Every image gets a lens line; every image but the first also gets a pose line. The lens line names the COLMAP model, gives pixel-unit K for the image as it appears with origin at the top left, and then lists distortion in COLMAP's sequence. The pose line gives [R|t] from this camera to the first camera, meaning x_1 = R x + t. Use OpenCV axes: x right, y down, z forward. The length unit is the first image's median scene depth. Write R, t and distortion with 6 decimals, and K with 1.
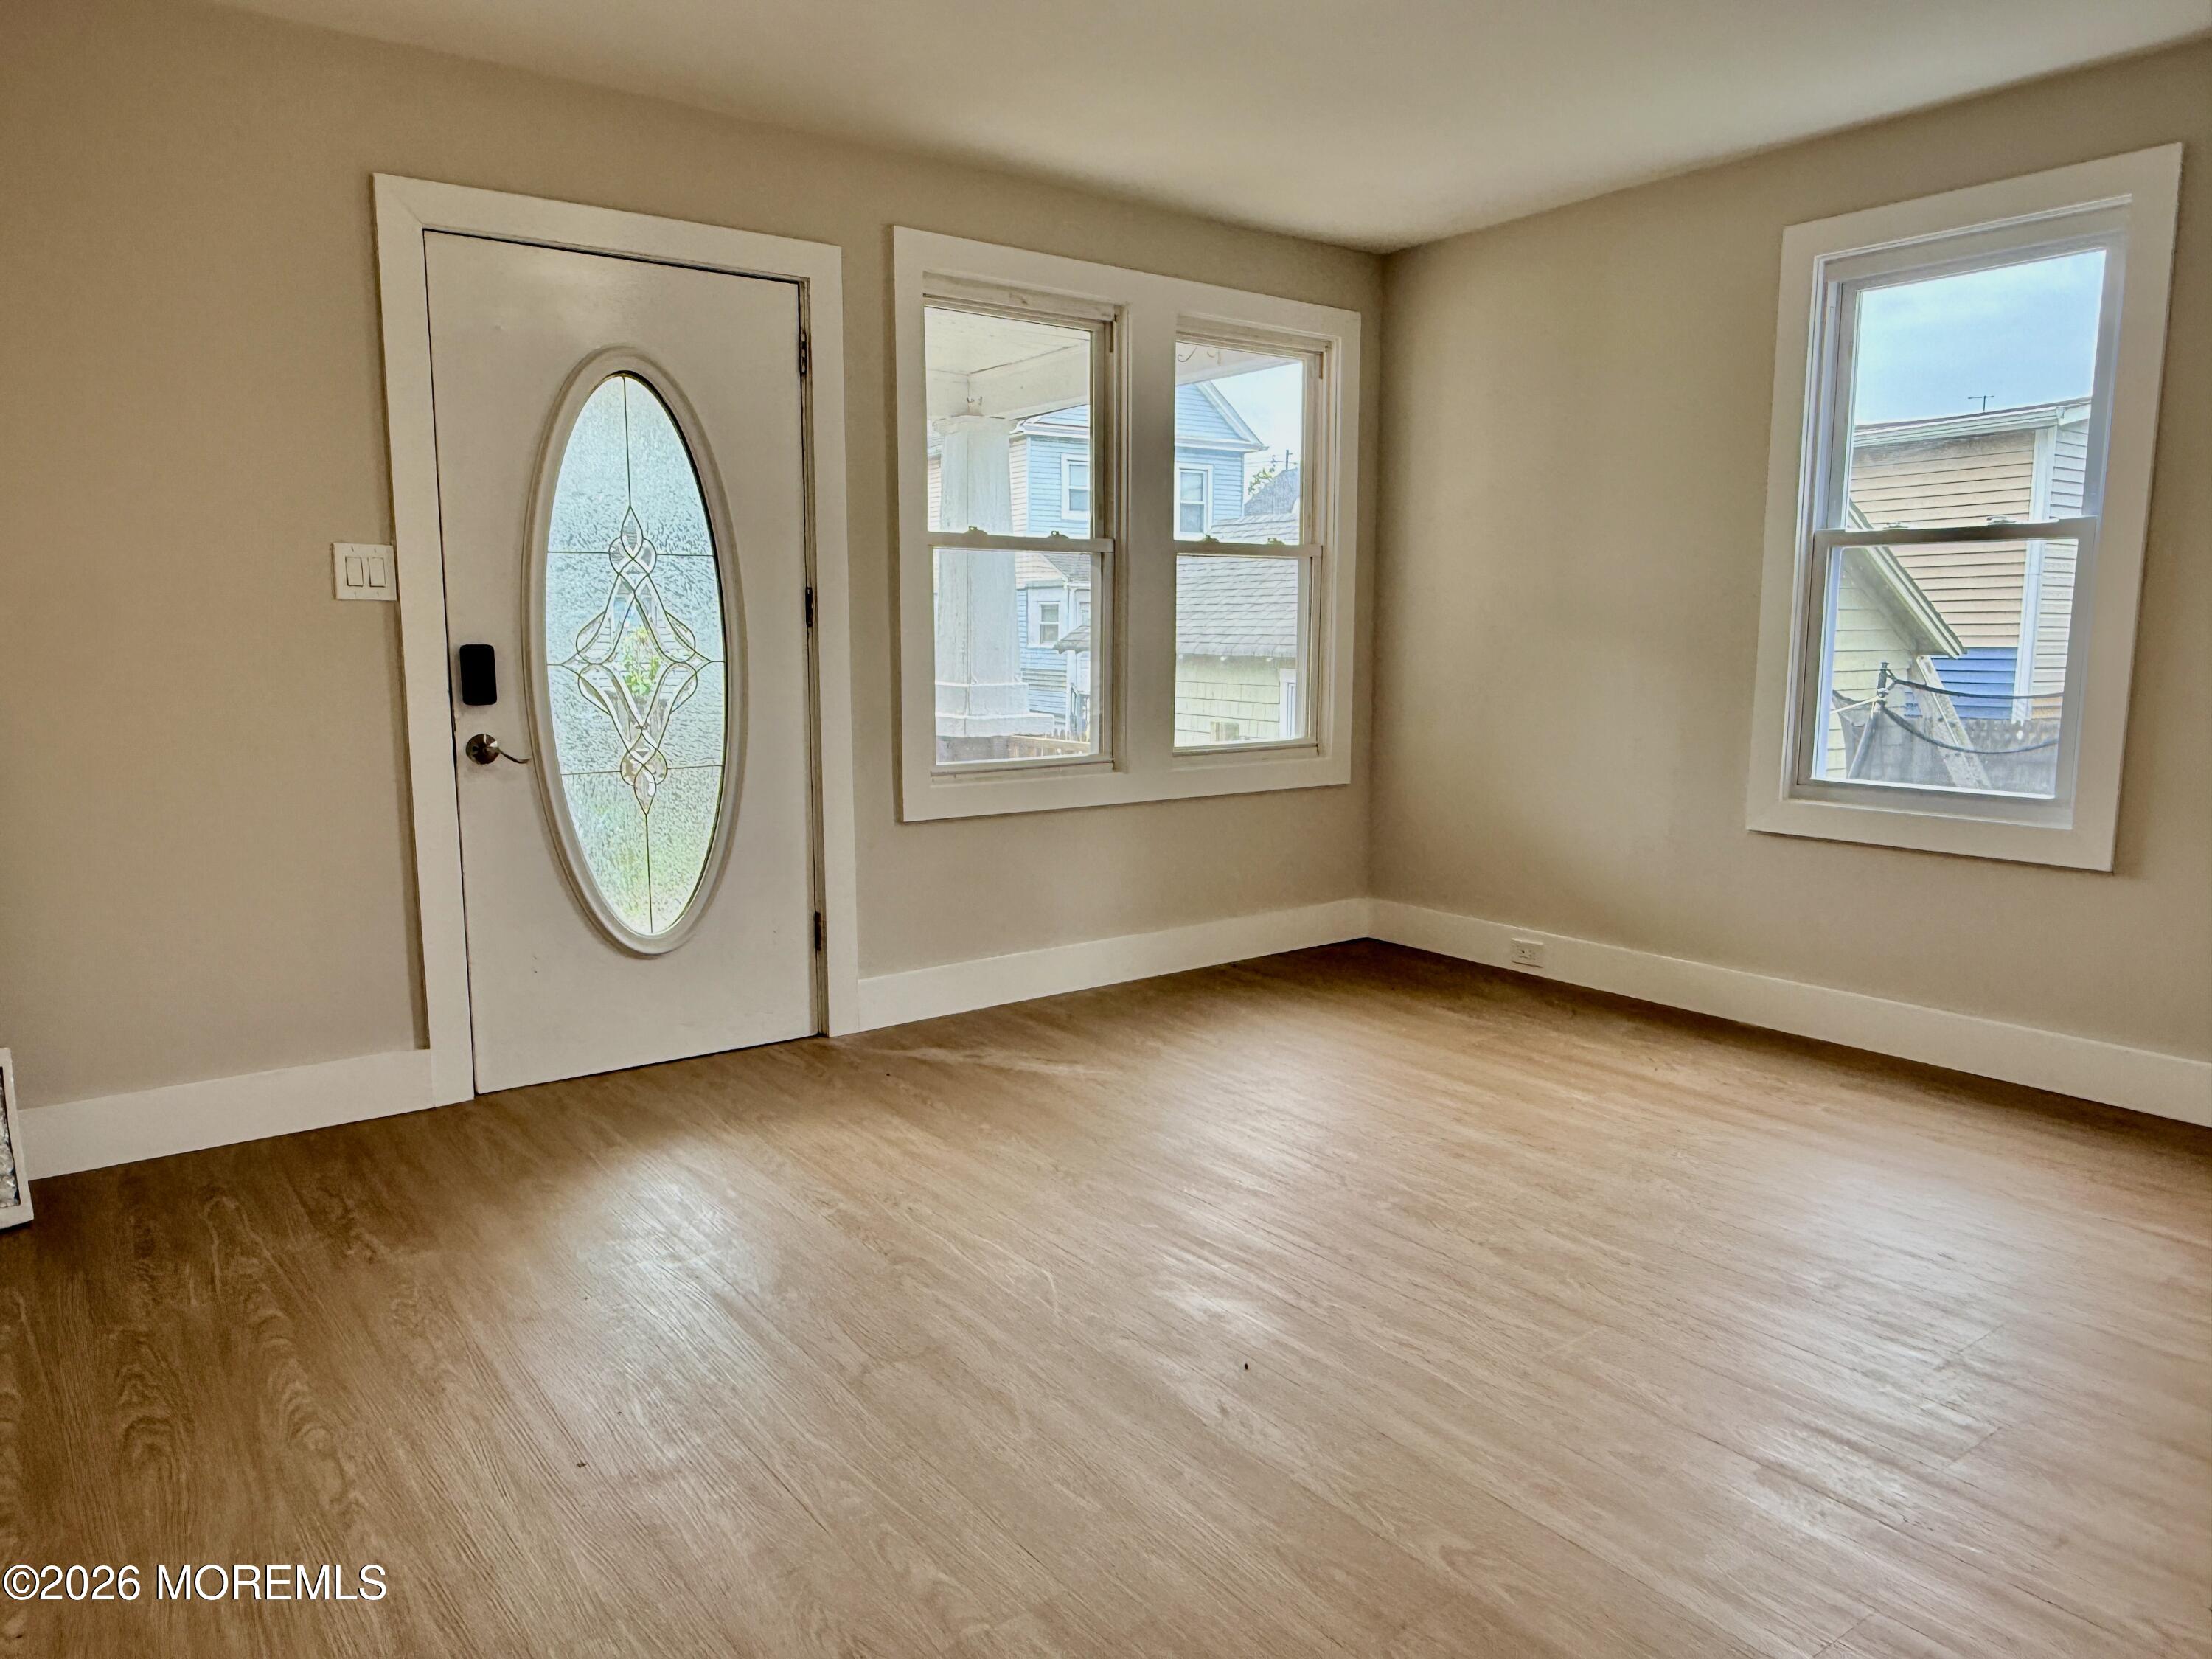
lens RADIAL K [[1481.6, 0, 1109.8], [0, 1481.6, 835.5], [0, 0, 1]] dist [-0.010036, 0.001405]
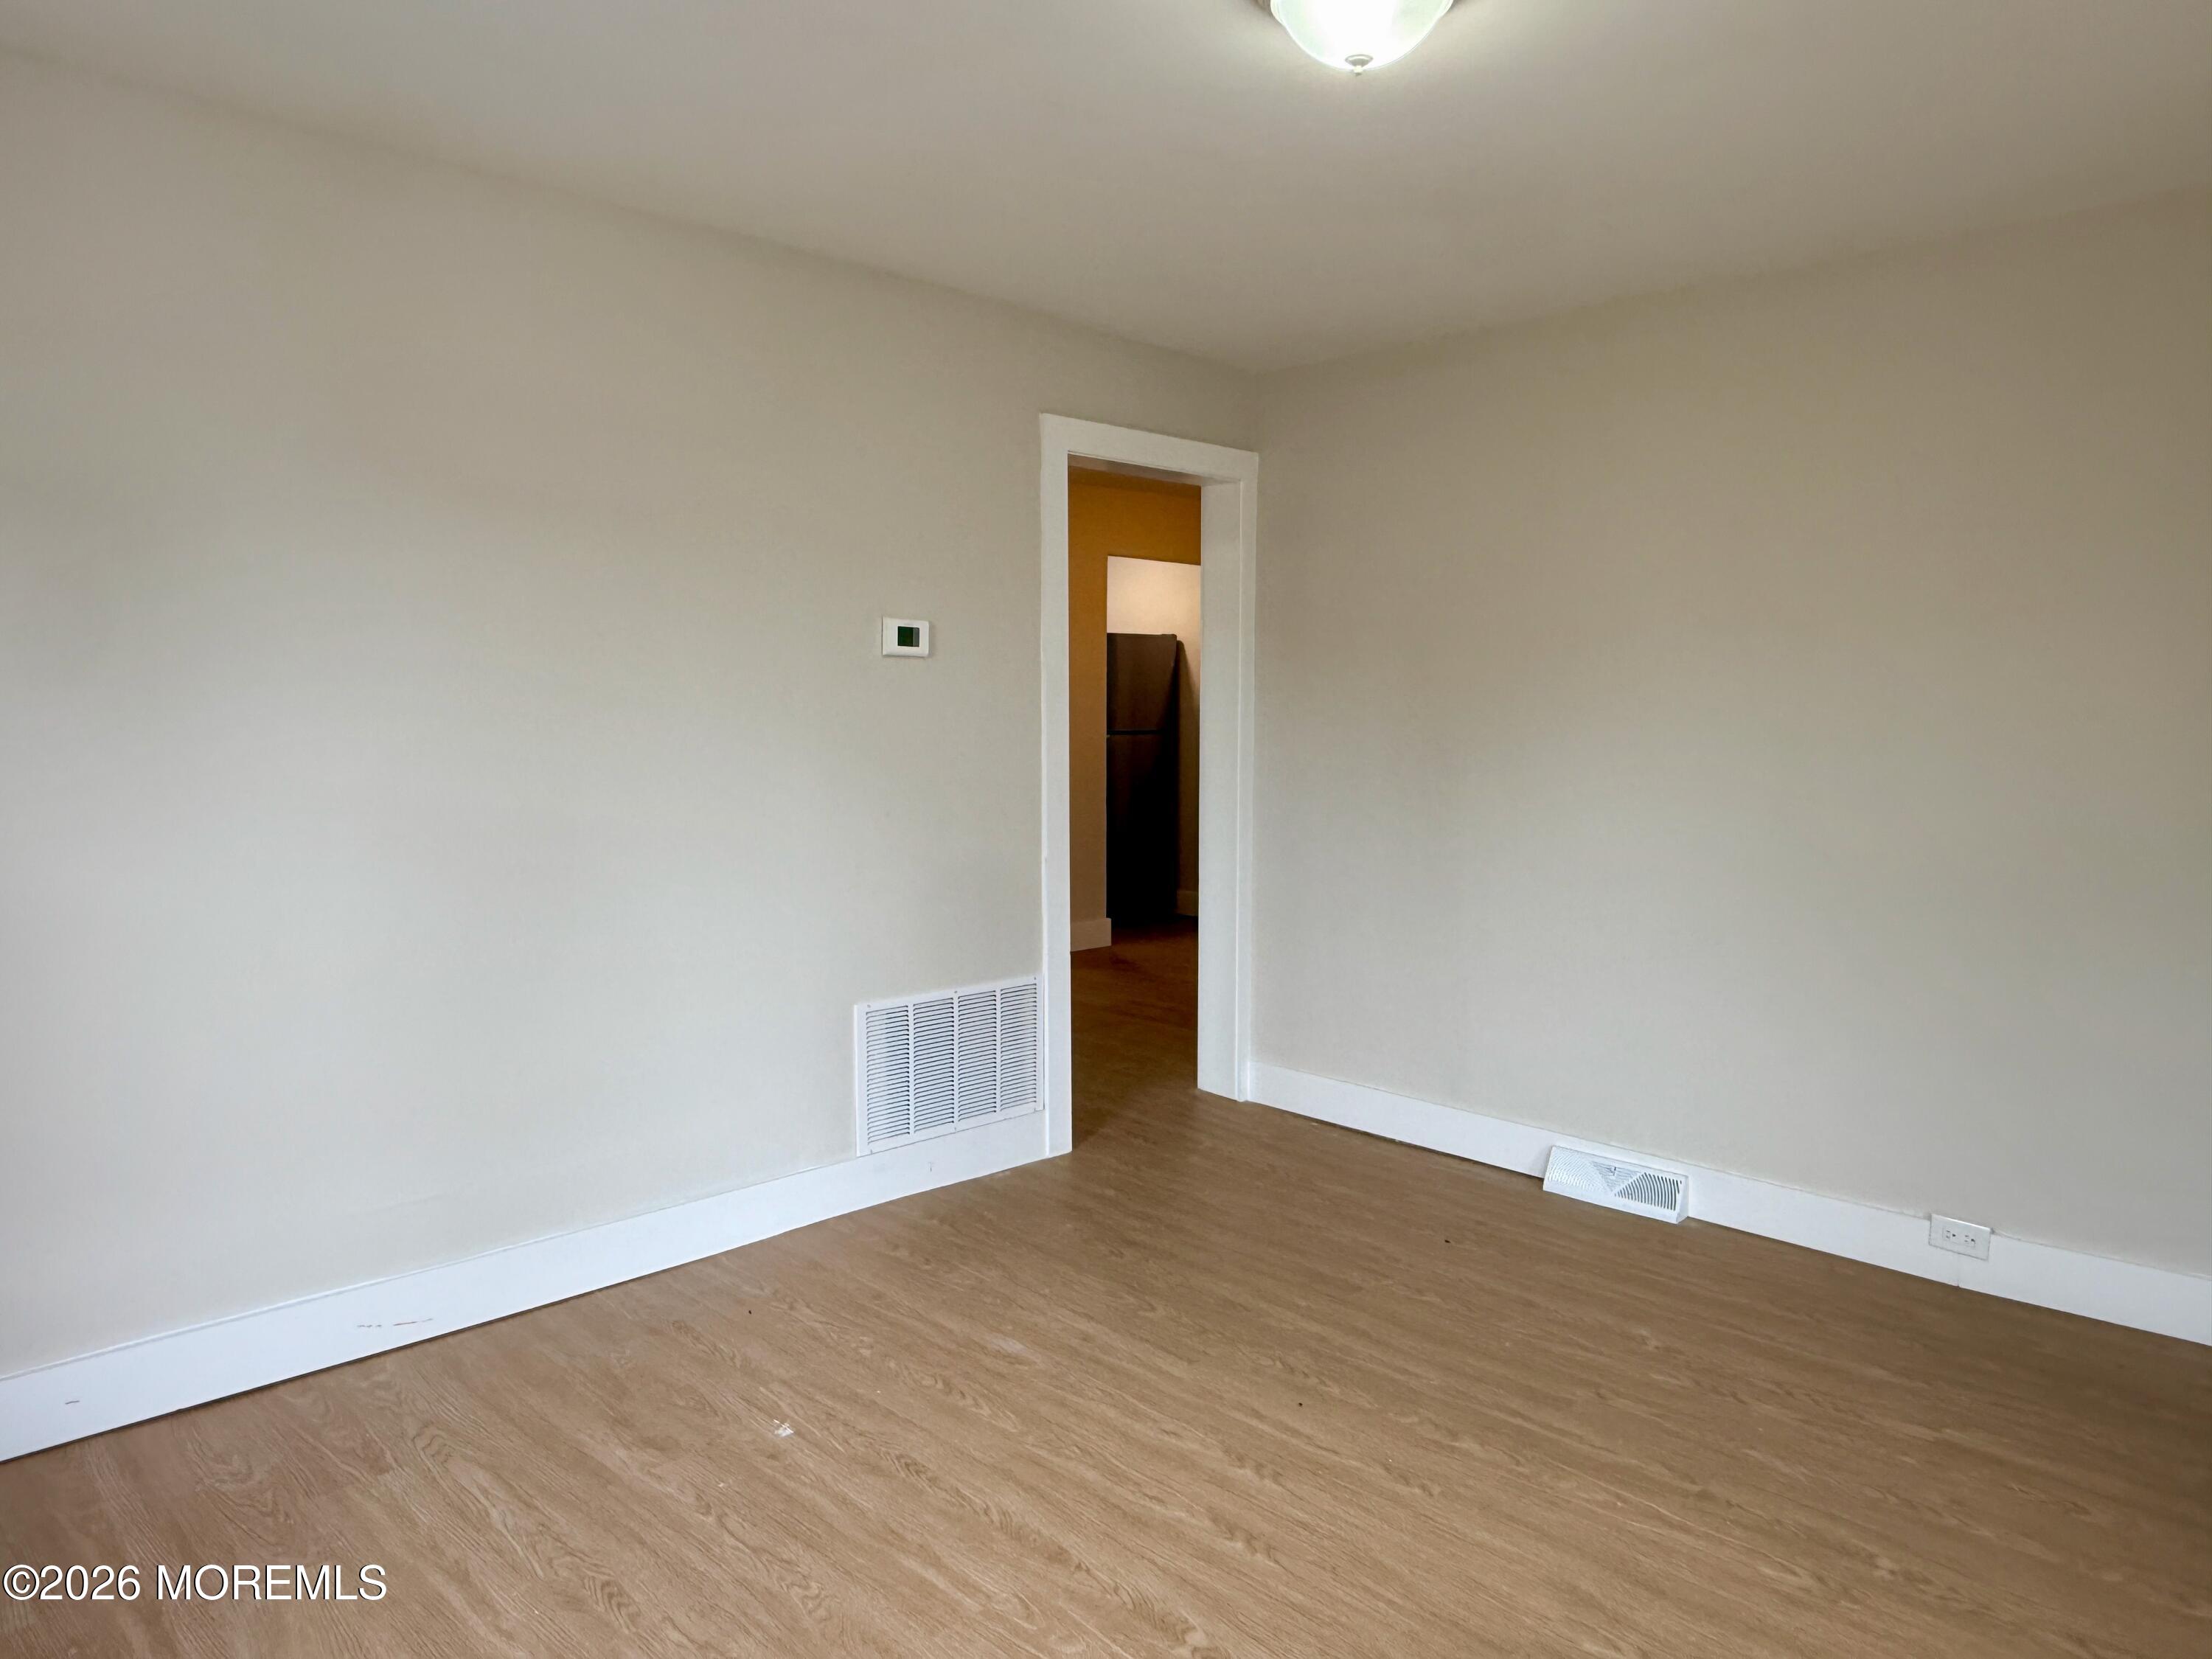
lens RADIAL K [[1481.6, 0, 1106.4], [0, 1481.6, 829.4], [0, 0, 1]] dist [-0.010036, 0.001405]
pose [[-0.990718, 0.011611, -0.135440, 0.380330], [-0.018336, 0.975826, 0.217779, -0.341949], [0.134694, 0.218240, -0.966555, 1.898546]]
